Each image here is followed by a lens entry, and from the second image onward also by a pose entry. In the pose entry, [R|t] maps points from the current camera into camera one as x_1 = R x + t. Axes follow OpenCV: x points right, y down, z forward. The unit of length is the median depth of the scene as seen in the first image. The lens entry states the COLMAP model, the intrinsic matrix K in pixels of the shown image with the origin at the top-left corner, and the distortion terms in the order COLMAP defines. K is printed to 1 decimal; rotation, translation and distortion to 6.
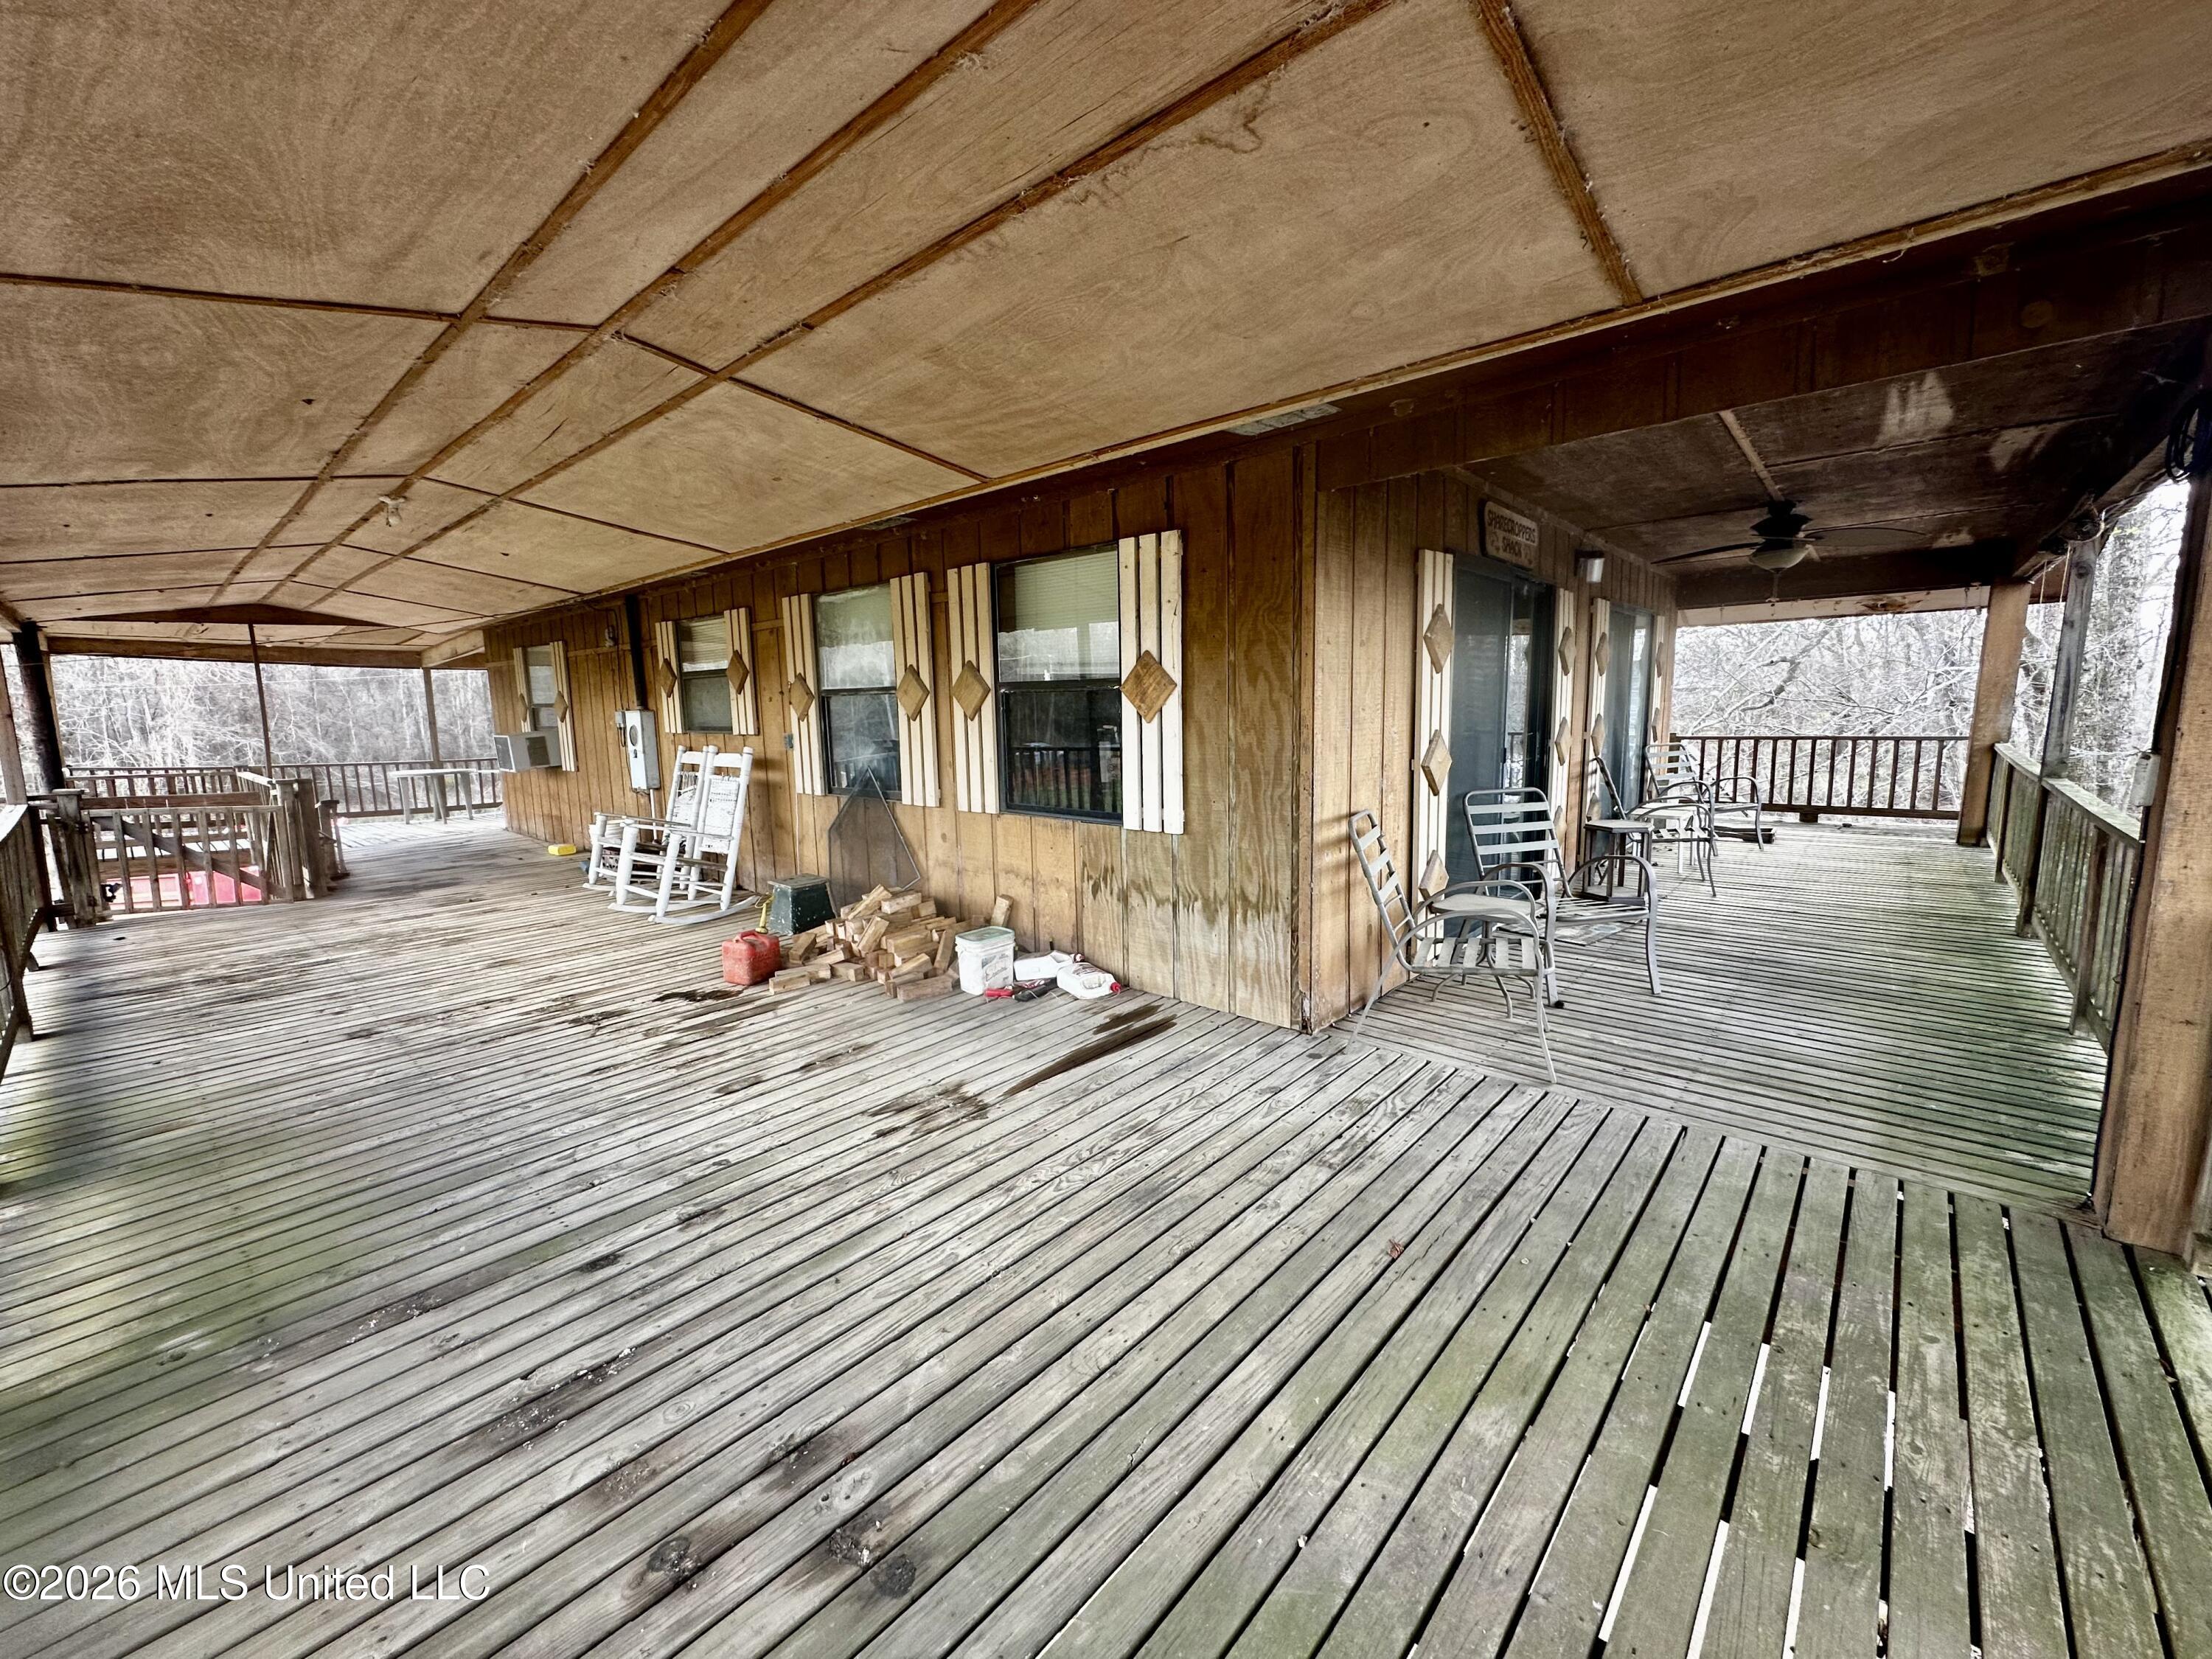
lens RADIAL K [[885.5, 0, 1105.2], [0, 885.5, 827.0], [0, 0, 1]] dist [-0.006711, 0.001771]
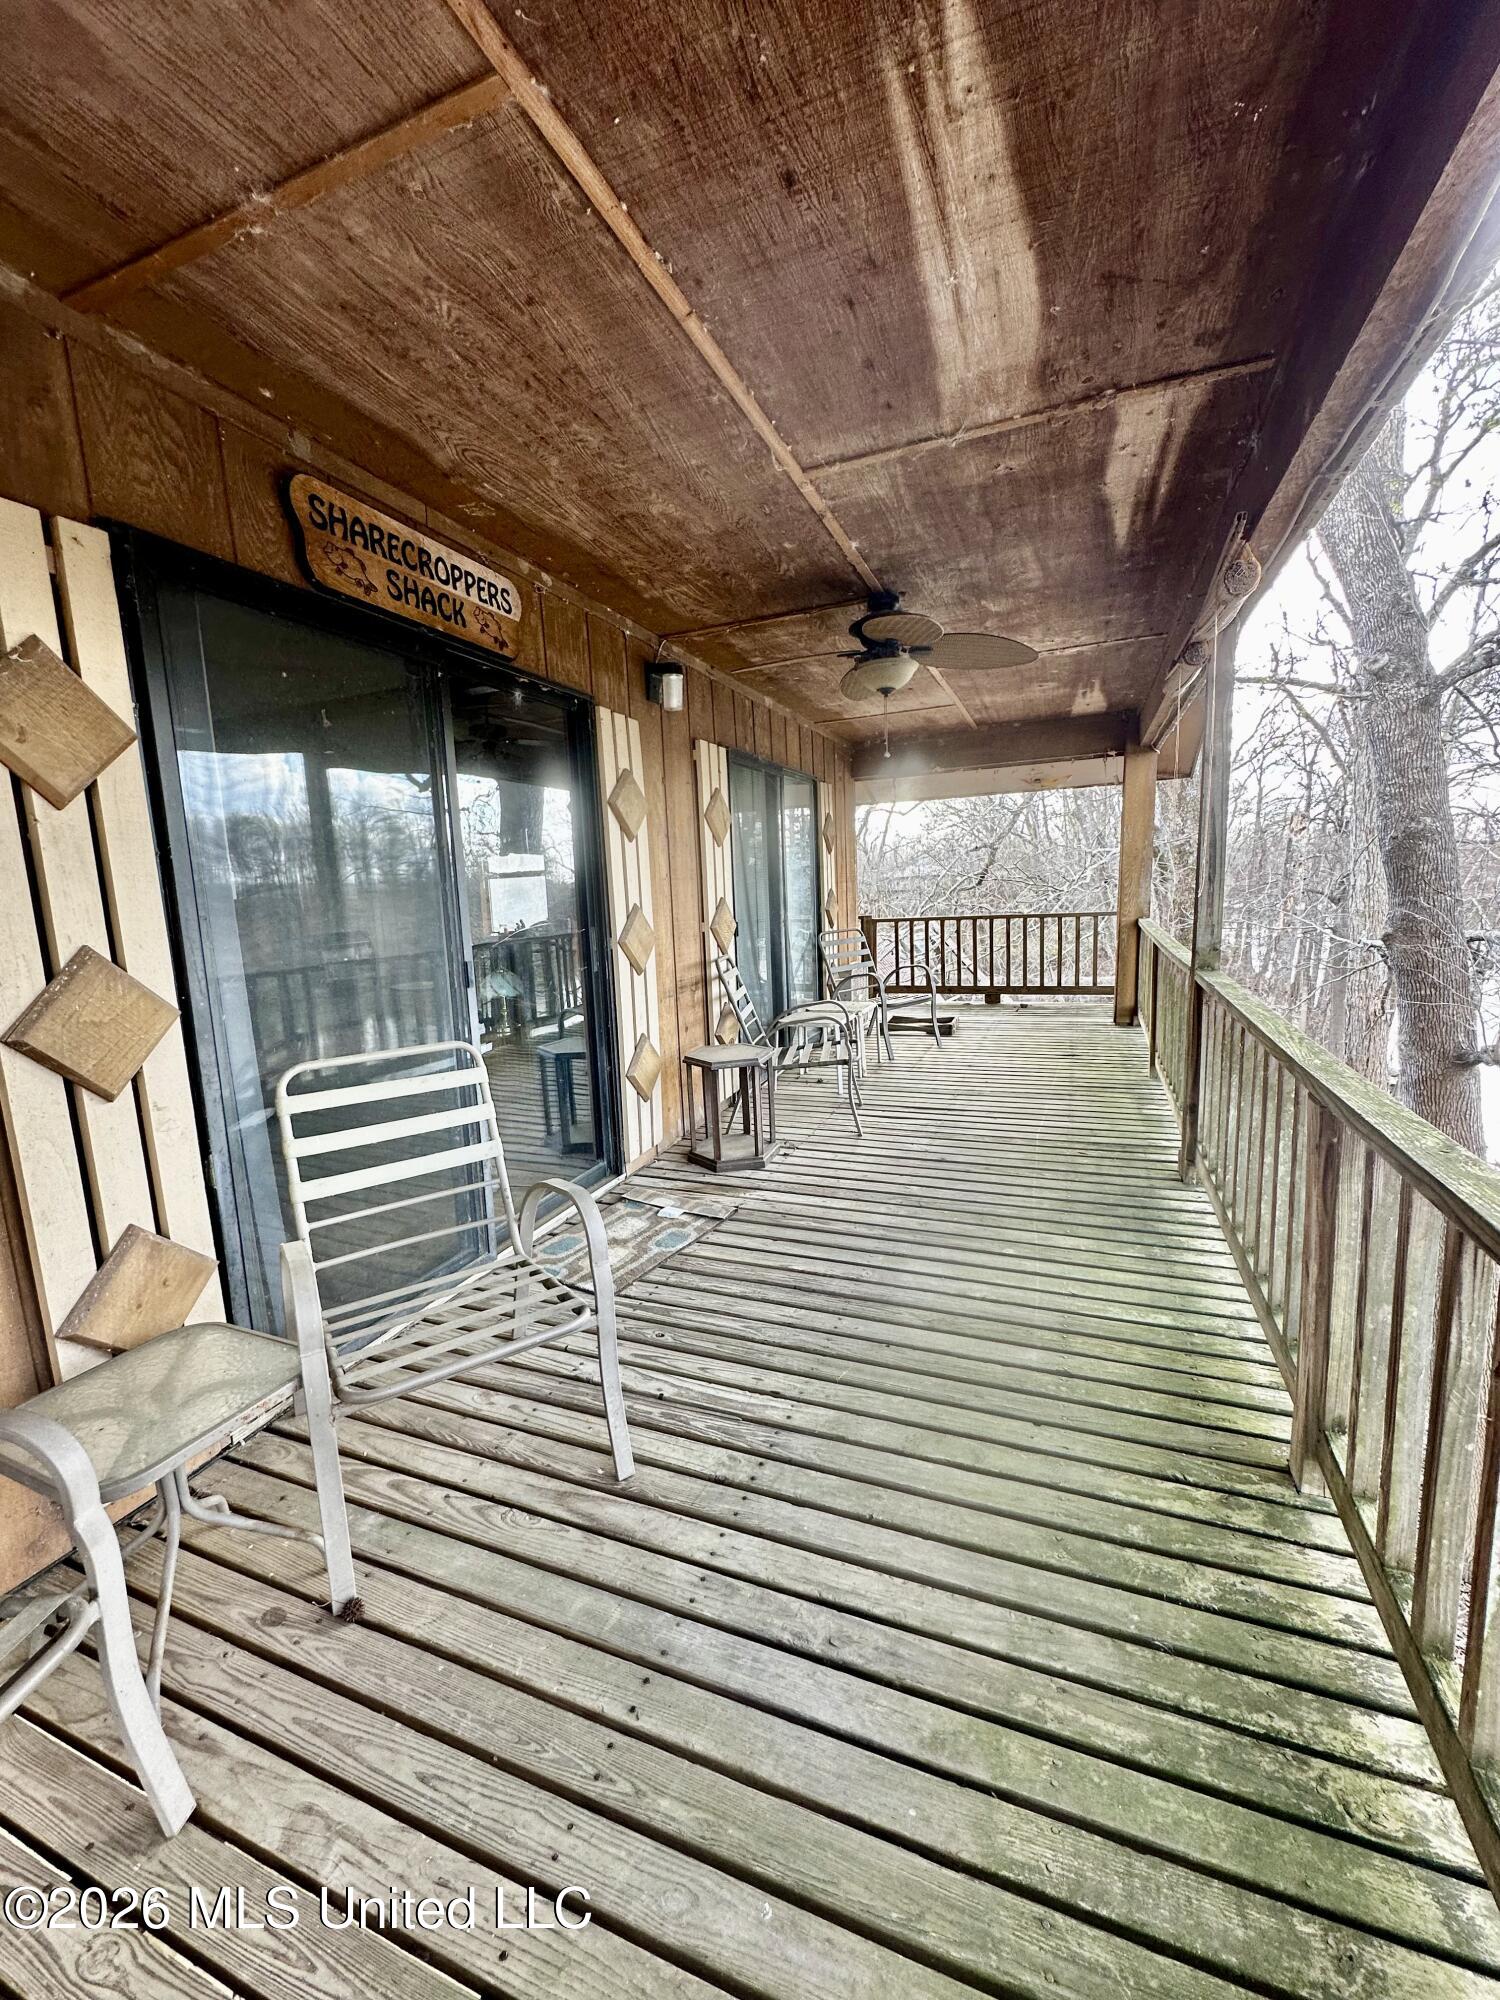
lens RADIAL K [[800.6, 0, 749.2], [0, 800.6, 1000.0], [0, 0, 1]] dist [-0.006711, 0.001771]
pose [[0.942369, -0.064071, 0.328383, 0.634492], [0.066477, 0.997780, 0.003908, -0.076047], [-0.327904, 0.018147, 0.944537, 0.633676]]
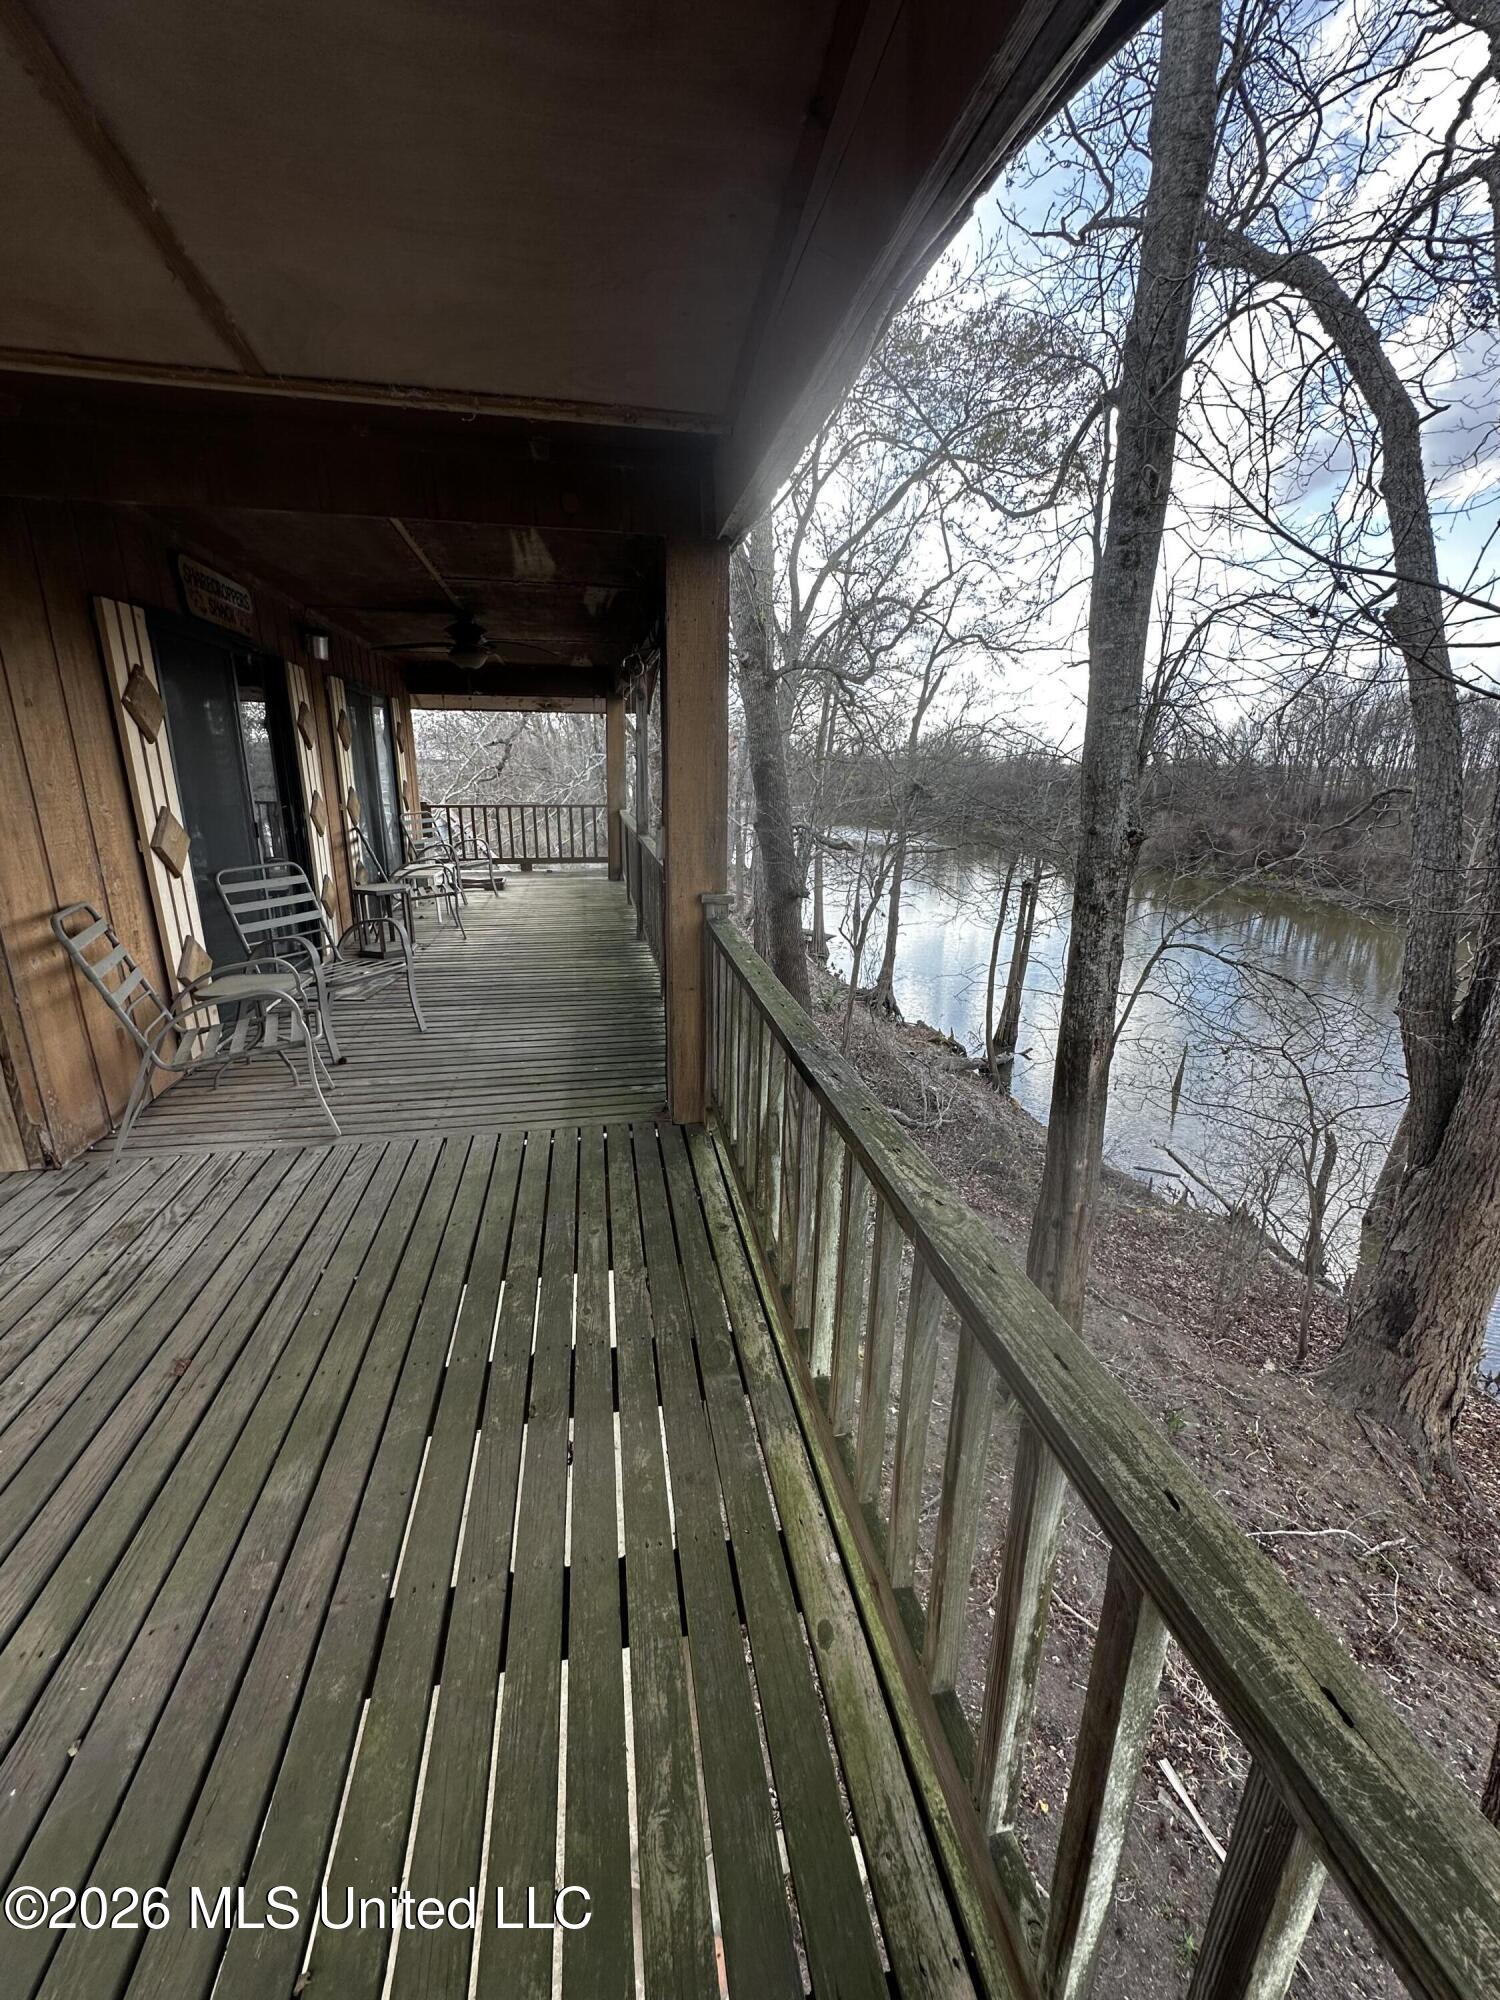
lens RADIAL K [[800.6, 0, 749.6], [0, 800.6, 998.6], [0, 0, 1]] dist [-0.006711, 0.001771]
pose [[0.598767, -0.192998, 0.777322, 0.061706], [0.082721, 0.980244, 0.179661, -0.013800], [-0.796640, -0.043275, 0.602903, -0.004661]]
